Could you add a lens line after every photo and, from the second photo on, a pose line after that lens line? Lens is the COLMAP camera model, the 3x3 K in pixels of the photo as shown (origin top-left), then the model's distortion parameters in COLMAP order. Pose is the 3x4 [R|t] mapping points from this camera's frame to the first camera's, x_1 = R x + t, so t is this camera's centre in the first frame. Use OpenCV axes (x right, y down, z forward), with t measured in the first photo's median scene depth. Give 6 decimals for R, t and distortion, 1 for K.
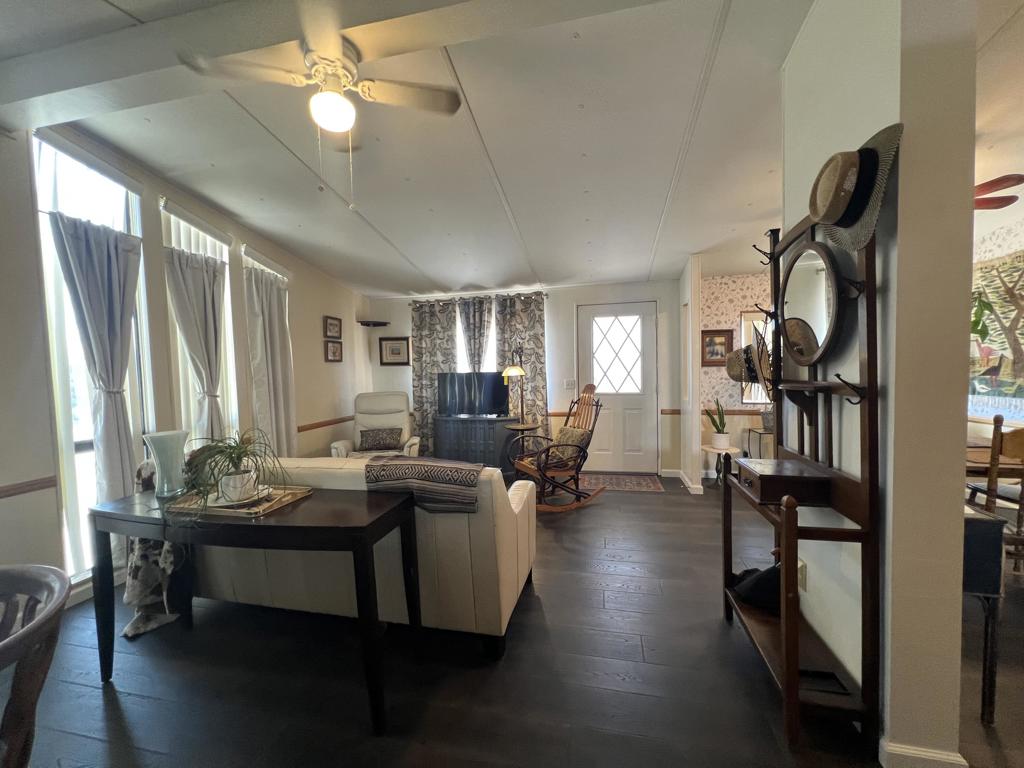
lens RADIAL K [[409.4, 0, 512.3], [0, 409.4, 387.1], [0, 0, 1]] dist [-0.005425, 0.000408]
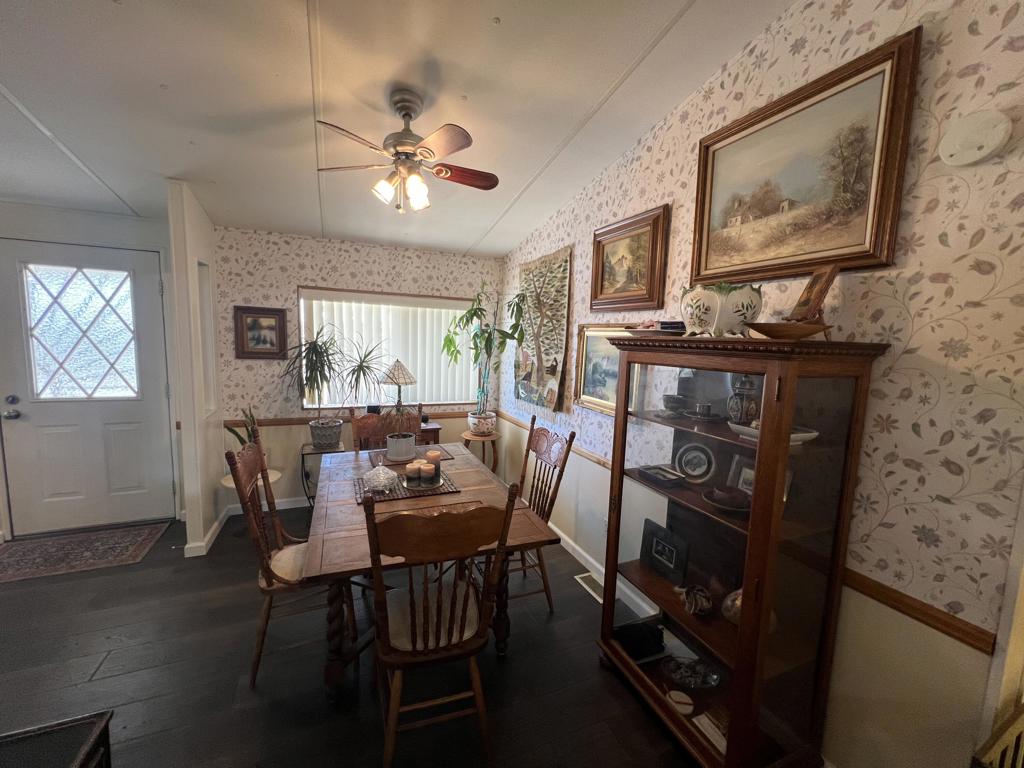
lens RADIAL K [[409.5, 0, 513.0], [0, 409.5, 387.0], [0, 0, 1]] dist [-0.004613, 0.001390]
pose [[0.810000, -0.018264, 0.586145, 0.554043], [-0.025577, 0.997464, 0.066426, -0.077883], [-0.585872, -0.068796, 0.807478, 0.209390]]
